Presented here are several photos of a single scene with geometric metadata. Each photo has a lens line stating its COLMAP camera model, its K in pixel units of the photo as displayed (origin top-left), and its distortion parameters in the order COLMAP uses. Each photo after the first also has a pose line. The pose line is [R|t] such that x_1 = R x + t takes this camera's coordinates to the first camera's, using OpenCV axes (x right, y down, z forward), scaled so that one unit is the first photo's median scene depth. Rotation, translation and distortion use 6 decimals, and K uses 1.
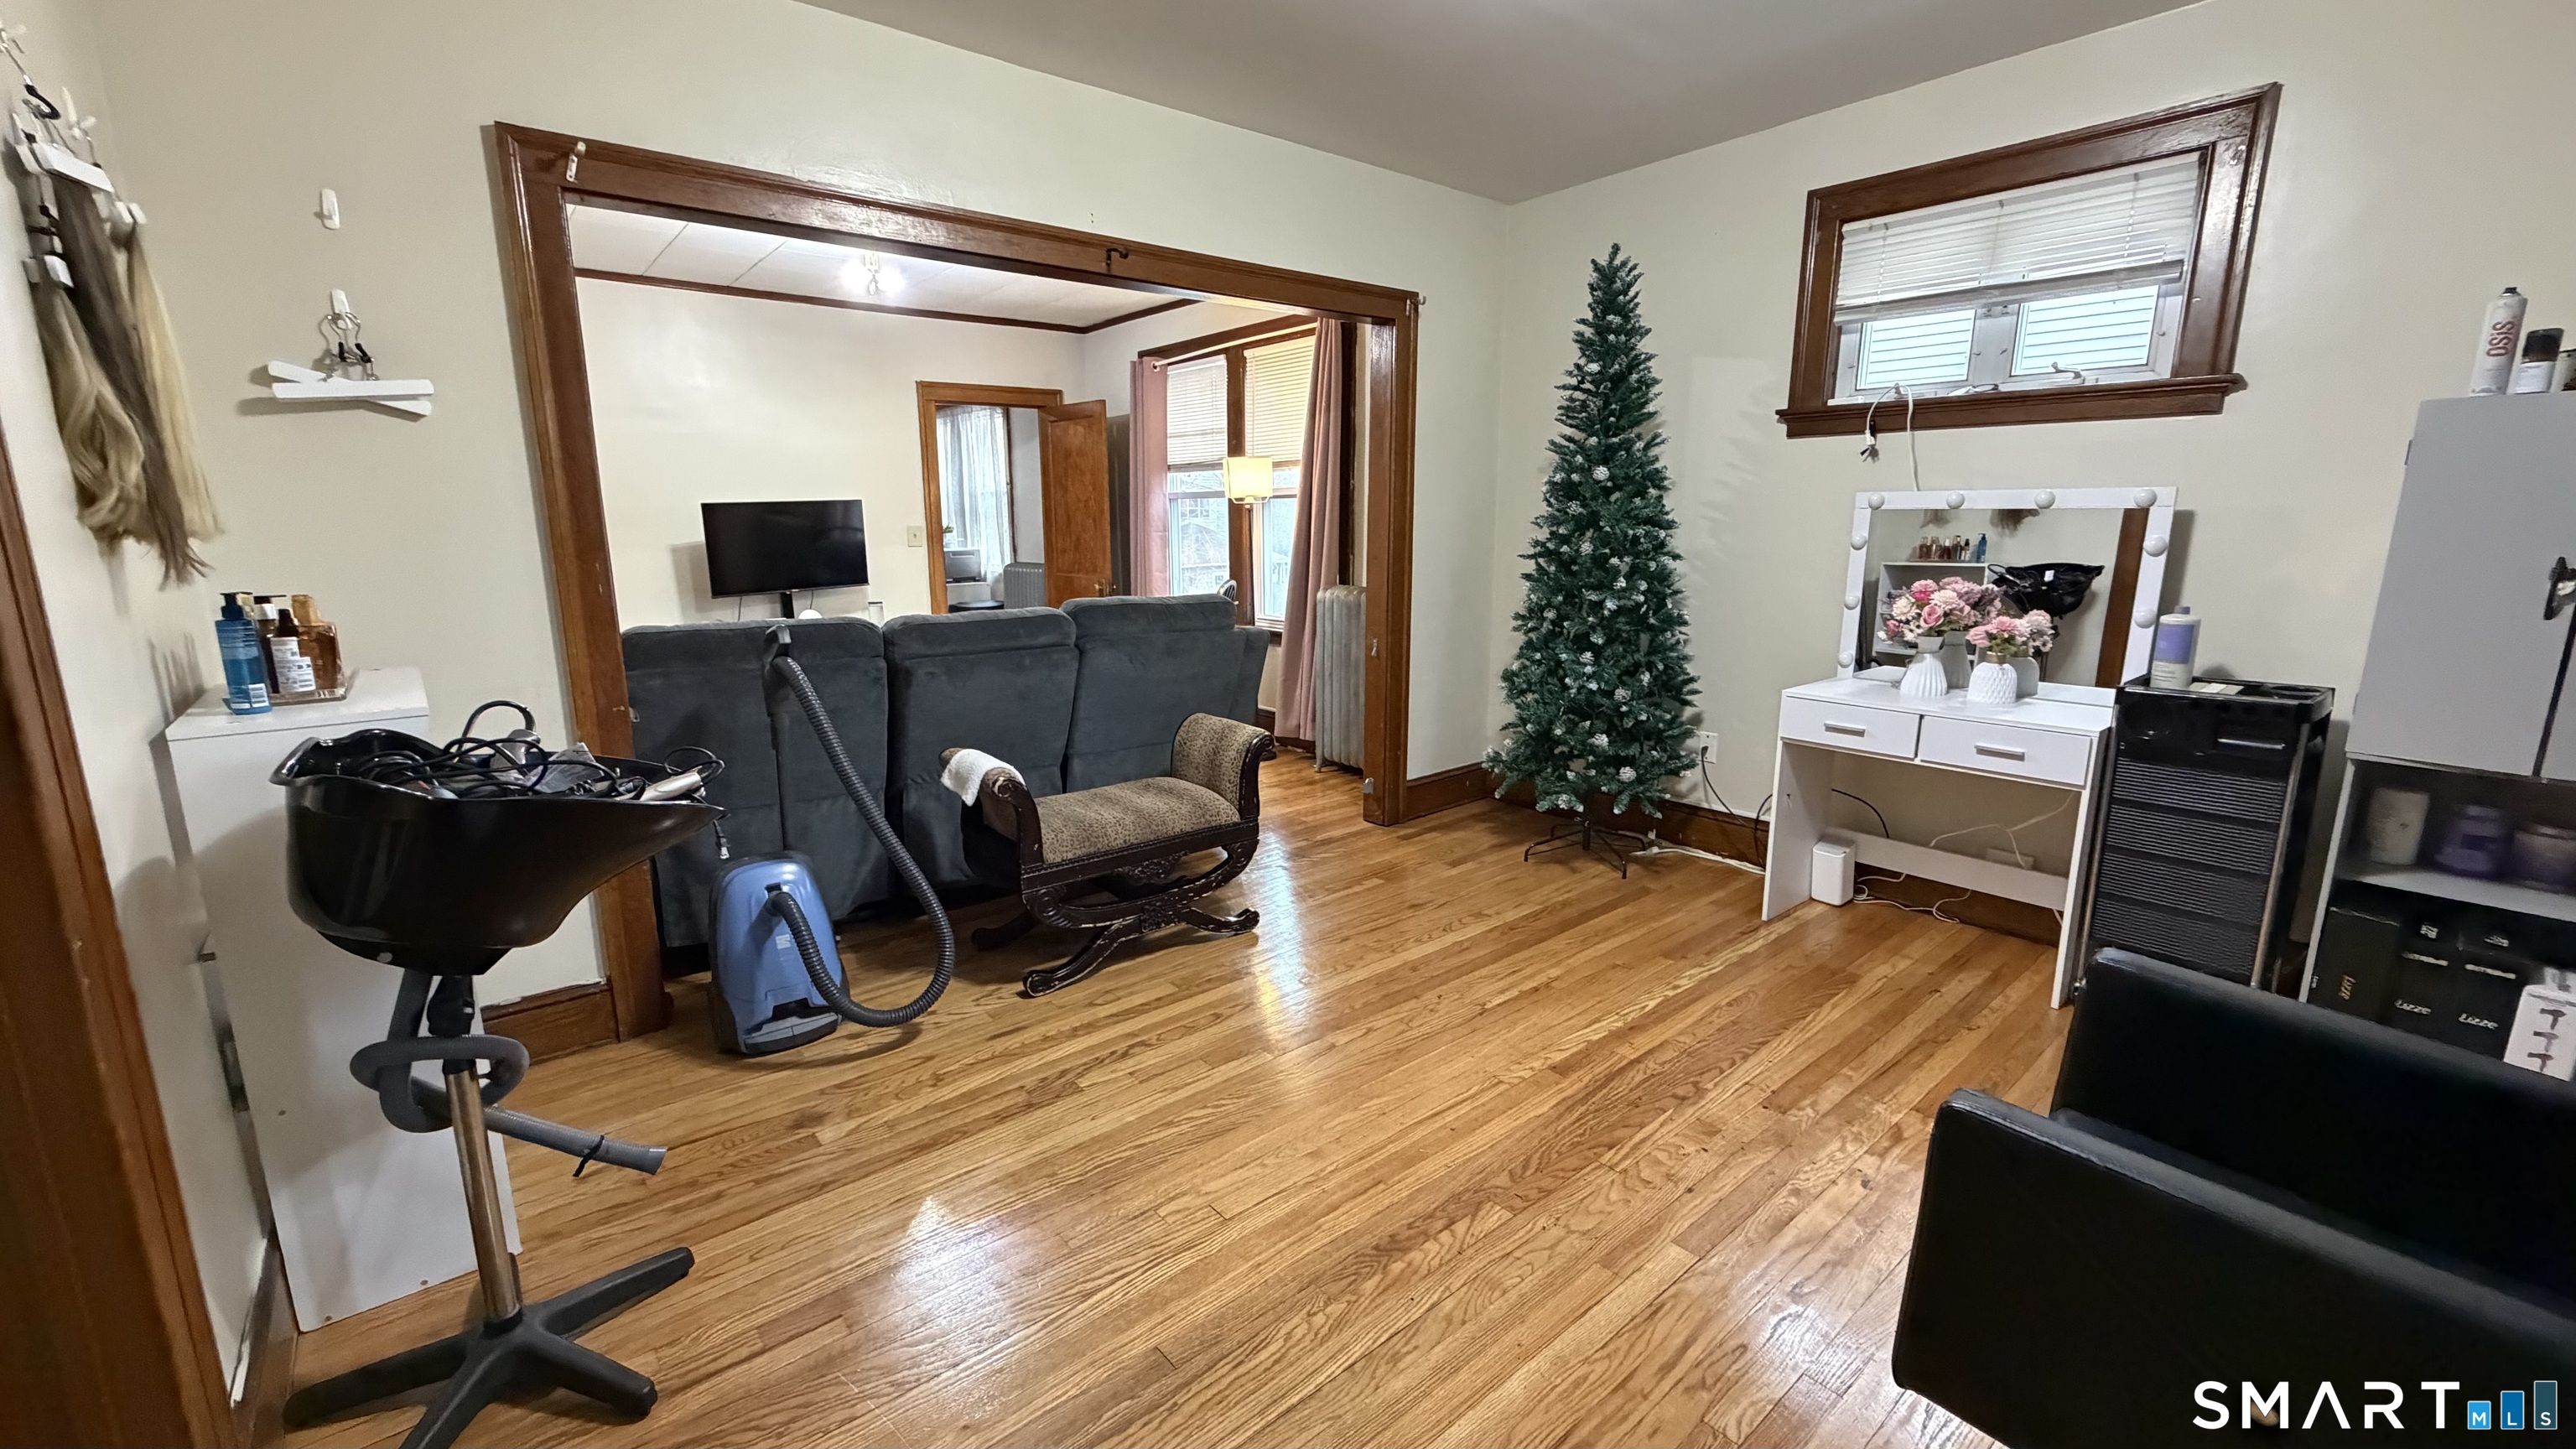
lens RADIAL K [[1020.6, 0, 1280.7], [0, 1020.6, 720.3], [0, 0, 1]] dist [0.000219, -0.000059]
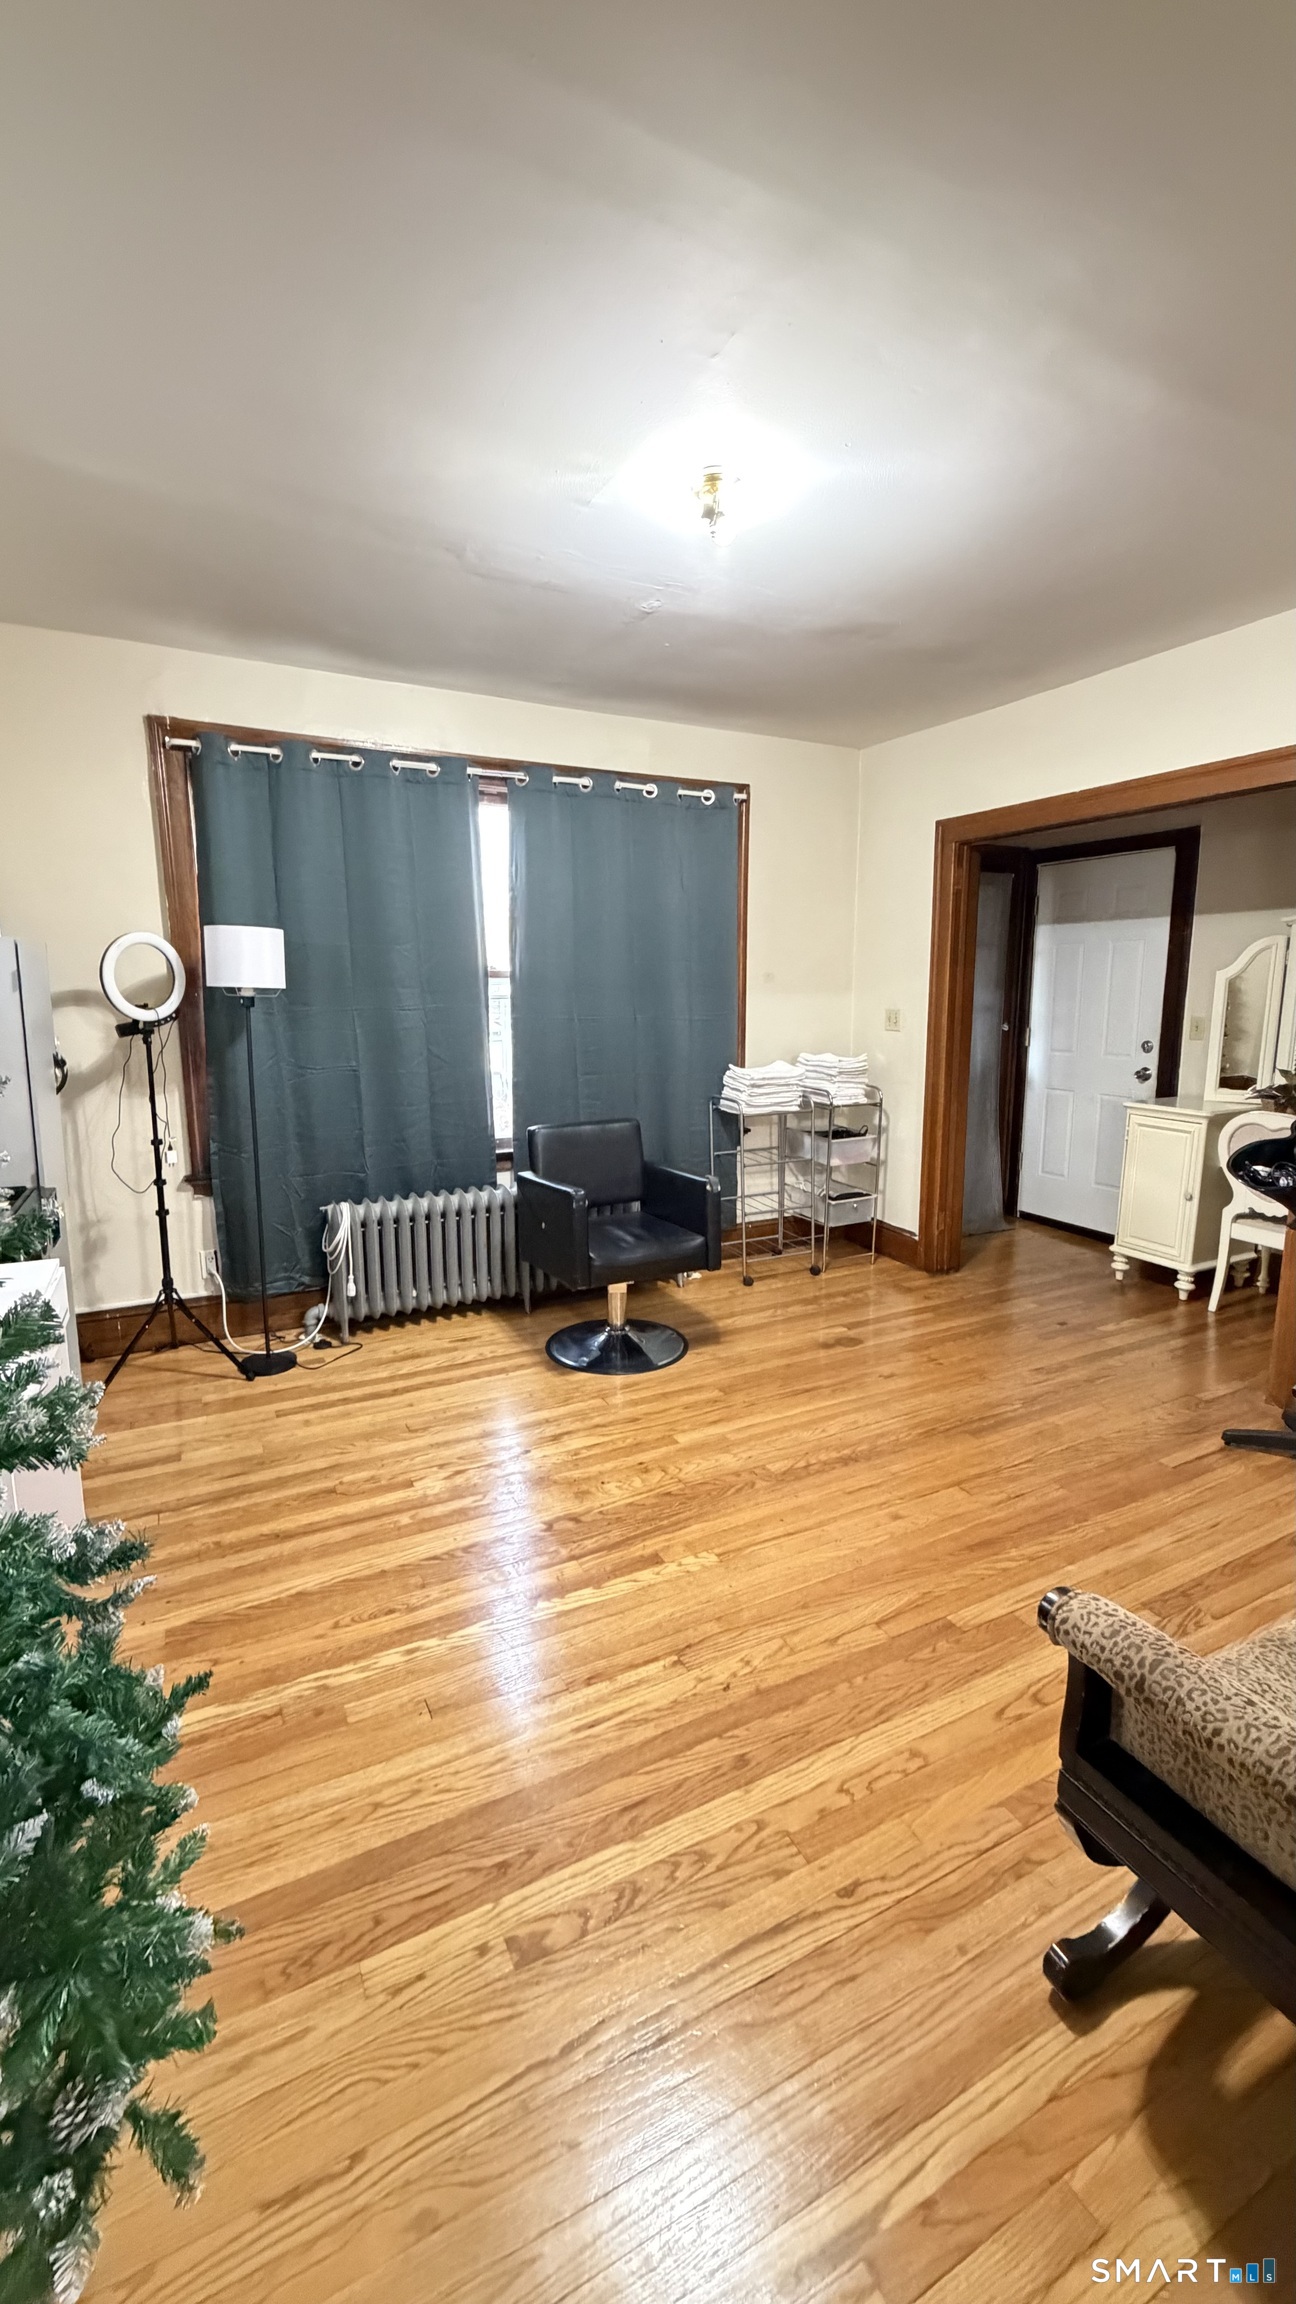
lens RADIAL K [[912.8, 0, 648.3], [0, 912.8, 1147.1], [0, 0, 1]] dist [0.000219, -0.000059]
pose [[-0.977129, -0.032346, 0.210175, 0.096230], [0.046273, 0.932337, 0.358616, -0.368317], [-0.207554, 0.360140, -0.909517, 1.645288]]
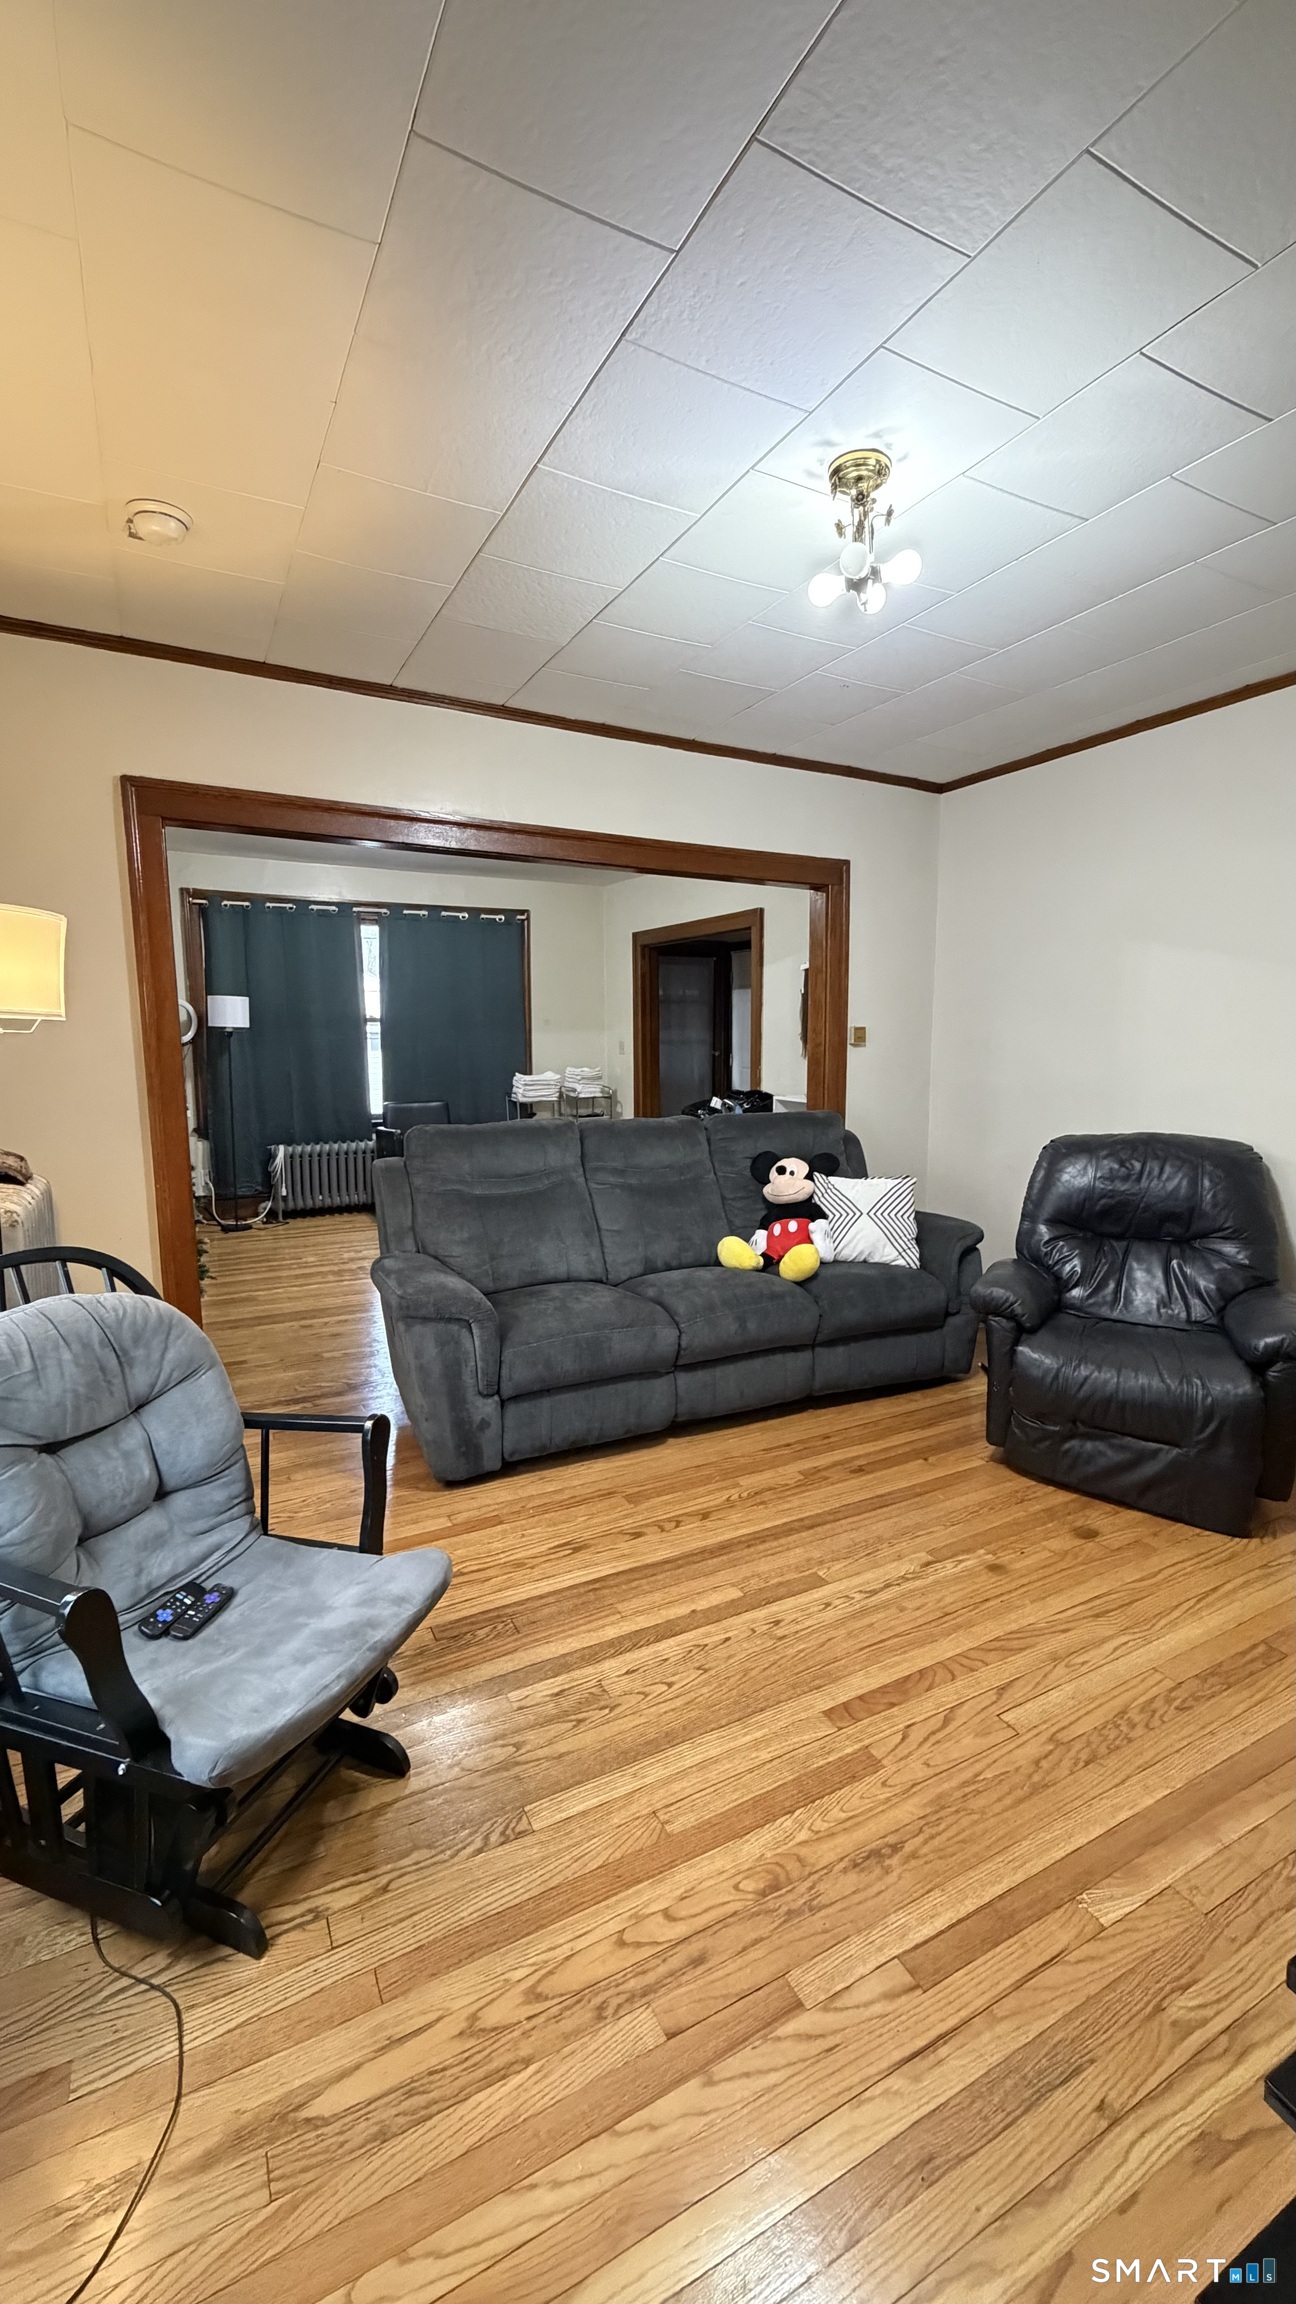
lens RADIAL K [[912.8, 0, 650.6], [0, 912.8, 1148.2], [0, 0, 1]] dist [0.000219, -0.000059]
pose [[-0.979123, -0.021201, 0.202160, -0.694240], [0.044331, 0.948333, 0.314164, -0.556430], [-0.198376, 0.316567, -0.927595, 2.677181]]
